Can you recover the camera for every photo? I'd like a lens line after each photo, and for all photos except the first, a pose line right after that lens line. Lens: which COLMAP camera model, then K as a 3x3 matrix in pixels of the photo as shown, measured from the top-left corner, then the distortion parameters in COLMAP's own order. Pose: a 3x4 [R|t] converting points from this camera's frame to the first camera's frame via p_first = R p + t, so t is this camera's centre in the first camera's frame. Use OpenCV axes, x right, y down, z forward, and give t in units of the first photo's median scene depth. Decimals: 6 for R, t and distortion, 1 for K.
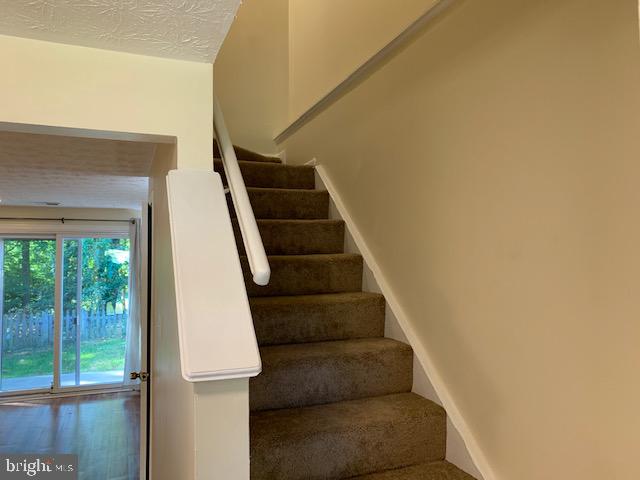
lens RADIAL K [[505.2, 0, 315.7], [0, 505.2, 234.6], [0, 0, 1]] dist [0.061755, -0.058664]
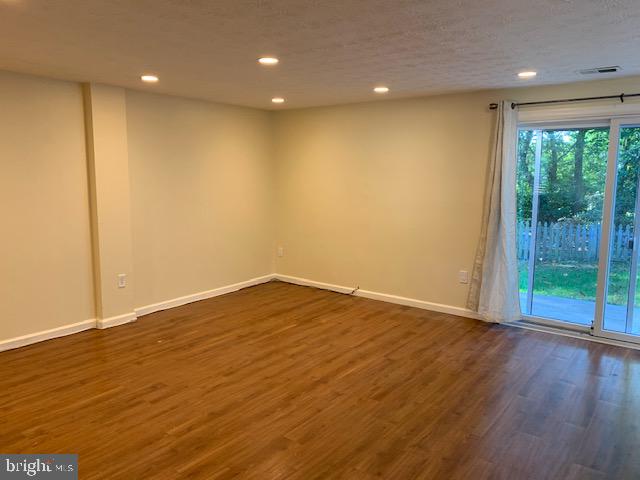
lens RADIAL K [[505.2, 0, 315.7], [0, 505.2, 234.6], [0, 0, 1]] dist [0.061755, -0.058664]
pose [[0.548798, 0.117286, -0.827686, -0.126188], [0.028464, 0.986913, 0.158721, 0.032916], [0.835470, -0.110665, 0.538277, 0.260835]]
